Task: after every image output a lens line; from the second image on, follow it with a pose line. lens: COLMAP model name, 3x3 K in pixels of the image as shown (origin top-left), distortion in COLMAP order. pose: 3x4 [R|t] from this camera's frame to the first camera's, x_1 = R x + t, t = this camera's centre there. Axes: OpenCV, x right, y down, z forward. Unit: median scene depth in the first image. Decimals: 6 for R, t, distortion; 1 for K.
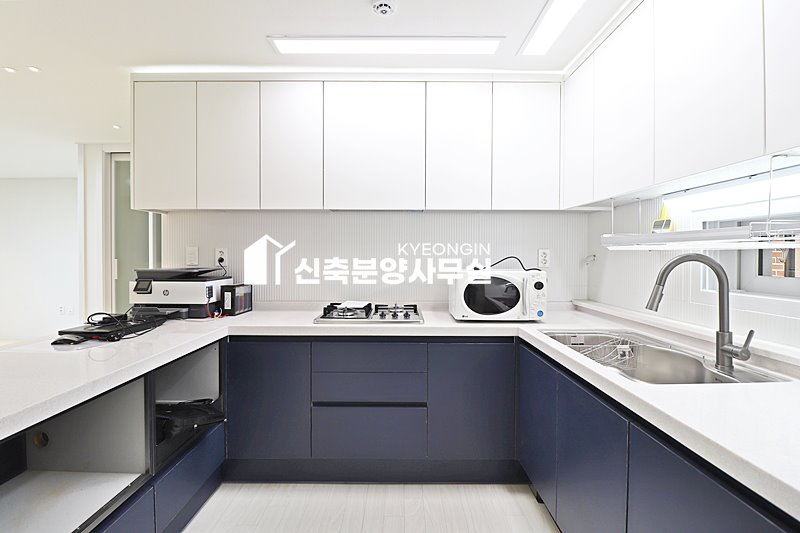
lens RADIAL K [[373.4, 0, 397.7], [0, 373.4, 262.1], [0, 0, 1]] dist [-0.006790, -0.001786]
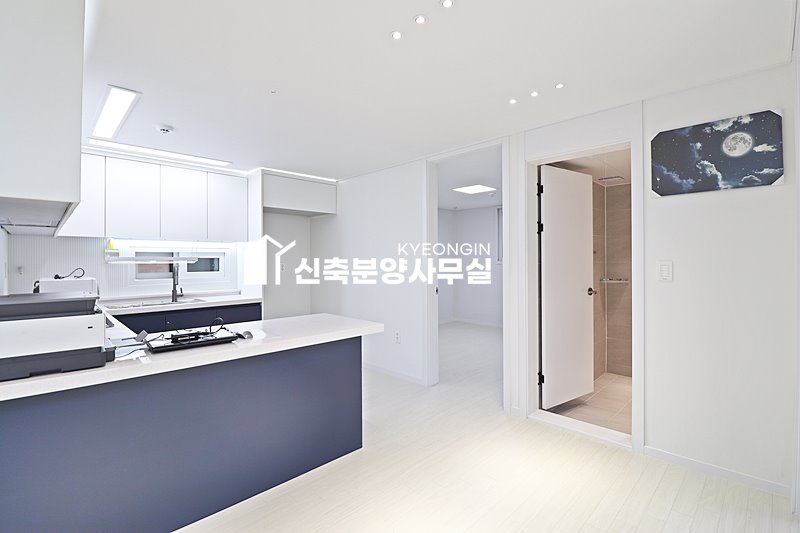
lens RADIAL K [[373.4, 0, 399.6], [0, 373.4, 261.7], [0, 0, 1]] dist [-0.006790, -0.001786]
pose [[-0.708769, -0.007958, 0.705396, -1.490965], [0.004197, 0.999871, 0.015497, -0.055260], [-0.705428, 0.013944, -0.708644, 1.047024]]
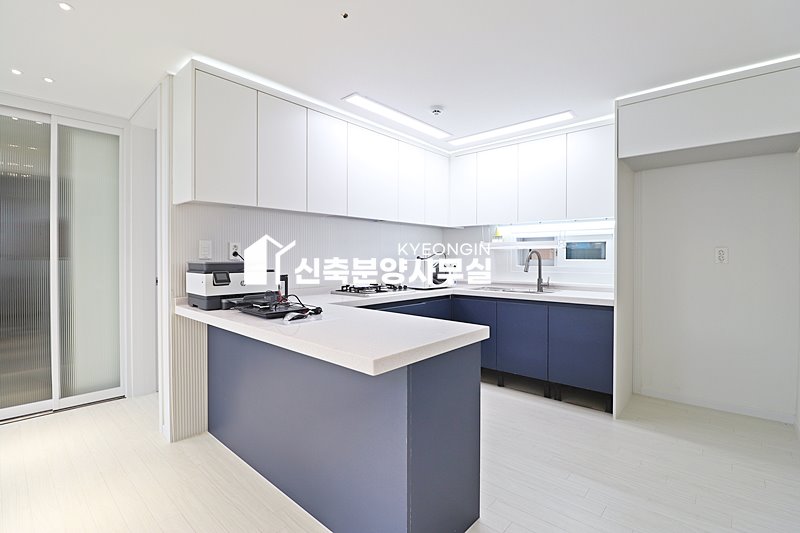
lens RADIAL K [[373.4, 0, 400.8], [0, 373.4, 255.3], [0, 0, 1]] dist [-0.006790, -0.001786]
pose [[0.665380, -0.001243, 0.746504, -1.059768], [0.004468, 0.999987, -0.002317, 0.004971], [-0.746491, 0.004877, 0.665377, -0.046575]]
